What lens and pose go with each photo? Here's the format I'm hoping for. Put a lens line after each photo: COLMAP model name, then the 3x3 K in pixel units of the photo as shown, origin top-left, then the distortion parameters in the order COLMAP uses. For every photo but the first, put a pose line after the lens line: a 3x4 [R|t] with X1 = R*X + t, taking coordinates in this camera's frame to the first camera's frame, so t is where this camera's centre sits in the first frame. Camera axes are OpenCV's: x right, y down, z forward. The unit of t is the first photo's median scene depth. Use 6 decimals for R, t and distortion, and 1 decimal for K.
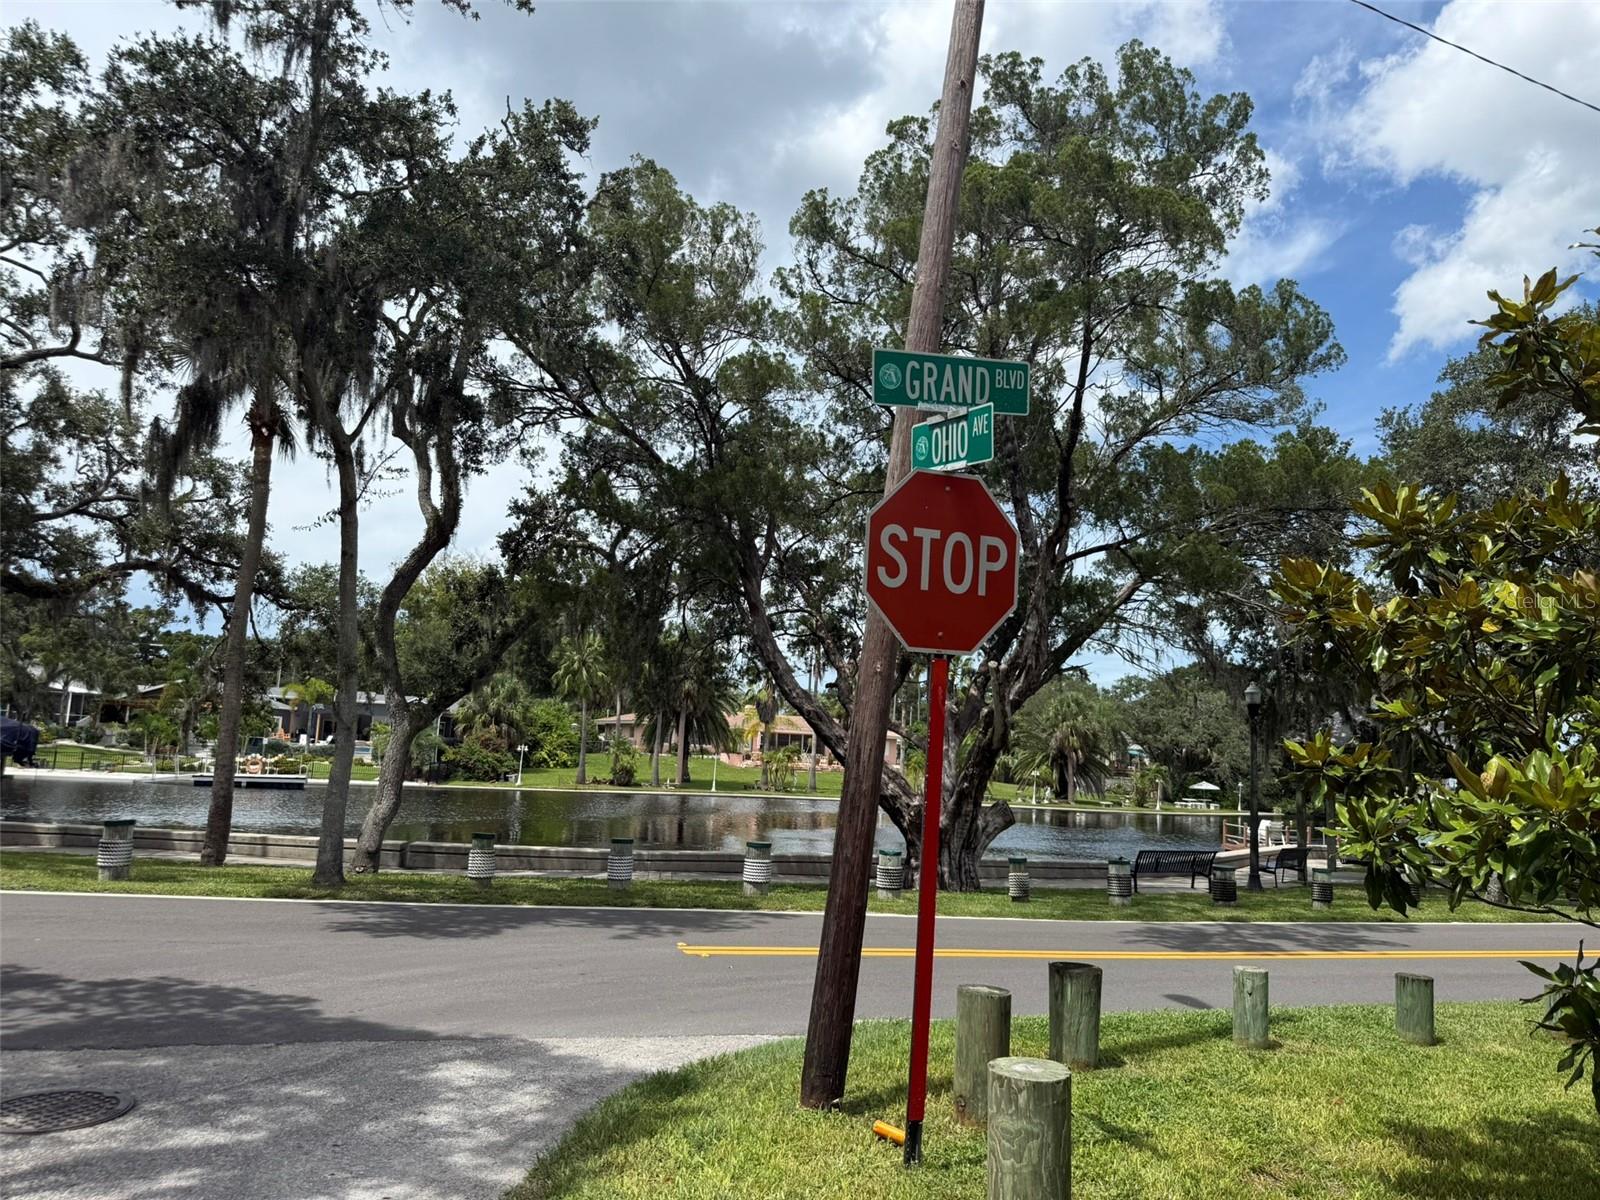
lens RADIAL K [[1116.9, 0, 800.0], [0, 1116.9, 600.0], [0, 0, 1]] dist [0.087992, -0.133765]
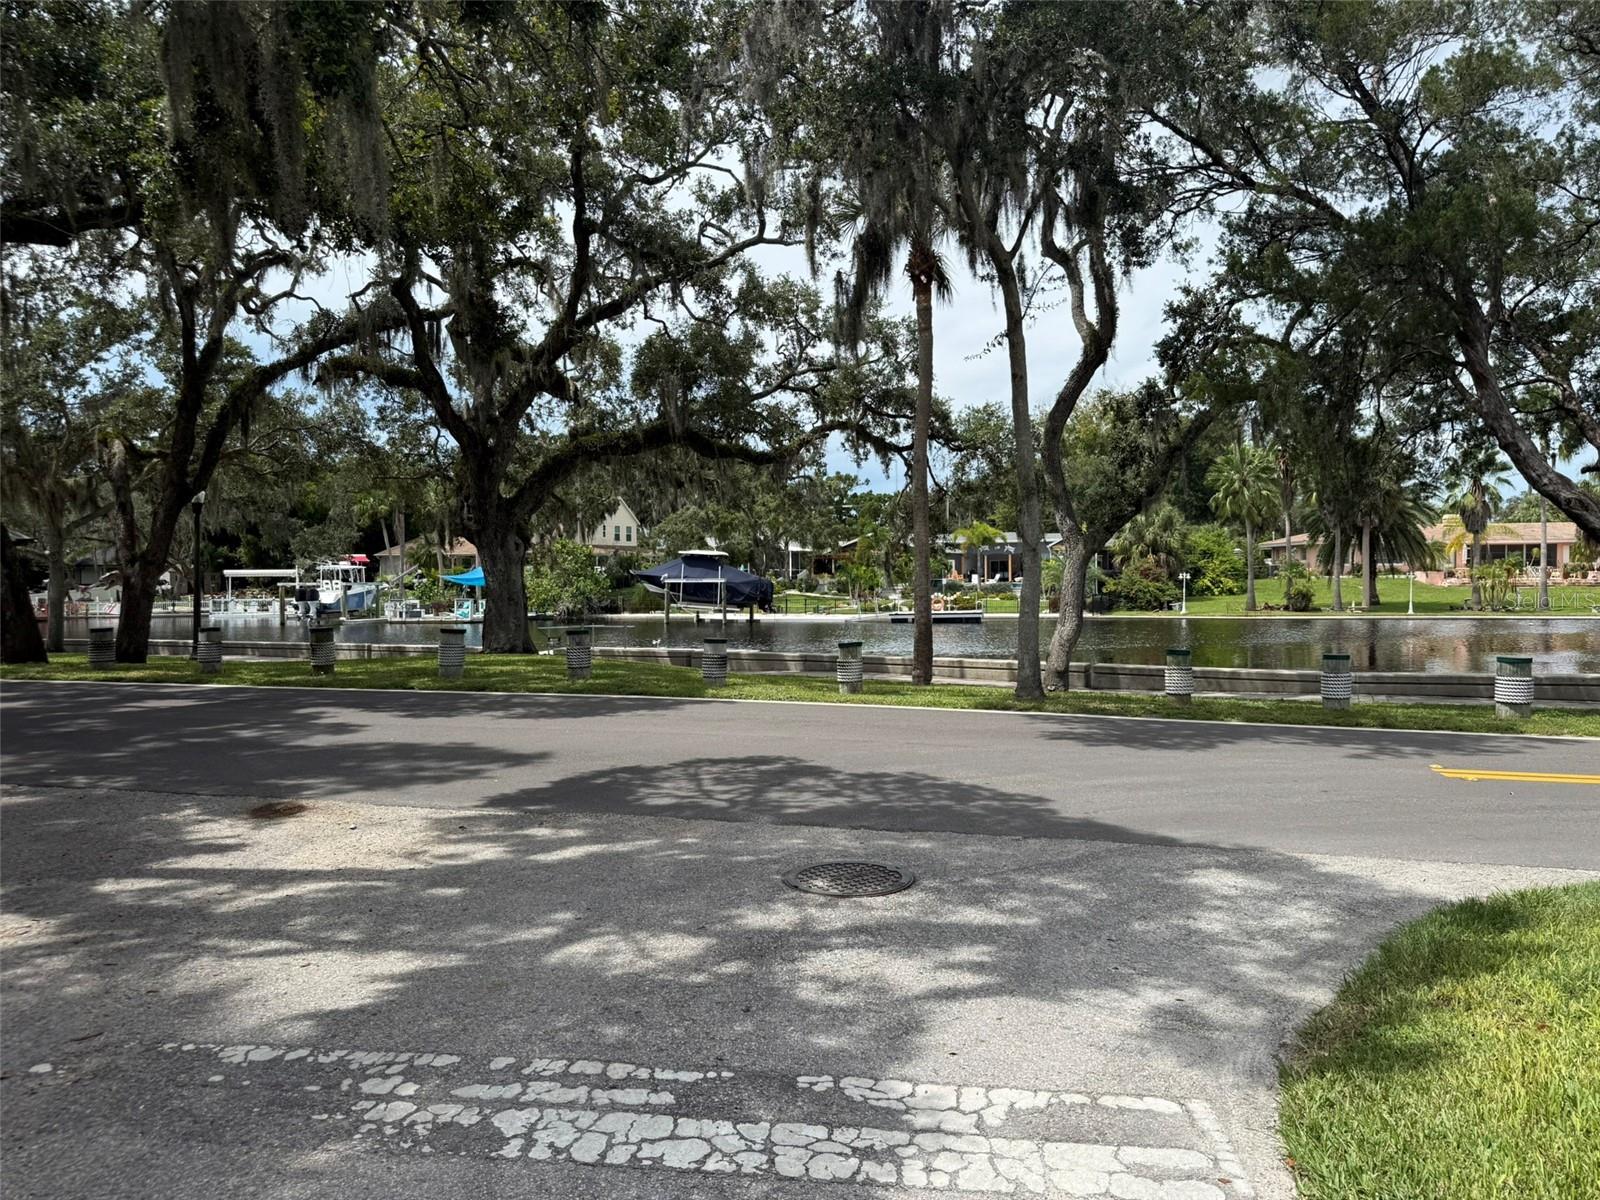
lens RADIAL K [[1116.9, 0, 800.0], [0, 1116.9, 600.0], [0, 0, 1]] dist [0.087992, -0.133765]
pose [[0.844360, -0.043874, -0.533976, -0.023564], [0.121247, 0.986433, 0.110676, 0.012133], [0.521876, -0.158194, 0.838224, 0.020492]]
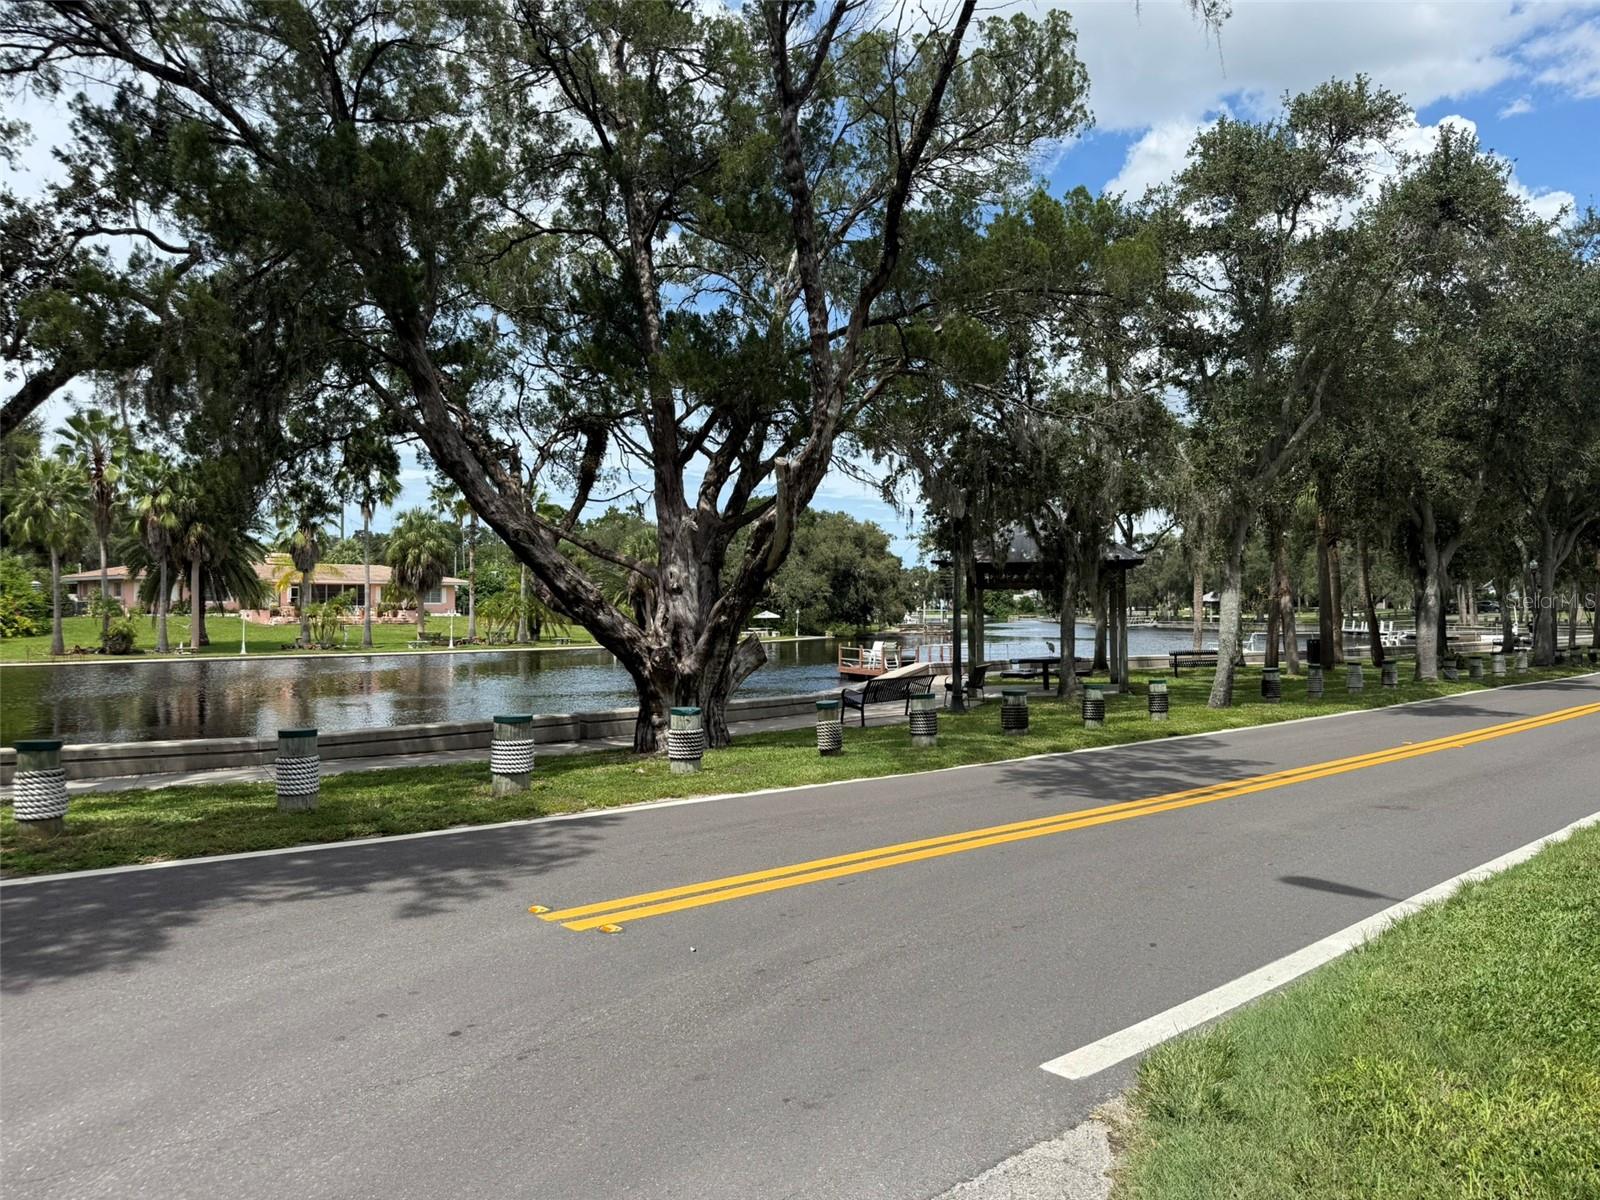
lens RADIAL K [[1125.3, 0, 803.1], [0, 1125.3, 608.4], [0, 0, 1]] dist [0.082105, -0.103425]
pose [[0.917999, -0.050315, 0.393378, -0.095107], [-0.007627, 0.989496, 0.144361, 0.035832], [-0.396510, -0.135523, 0.907972, 0.216896]]
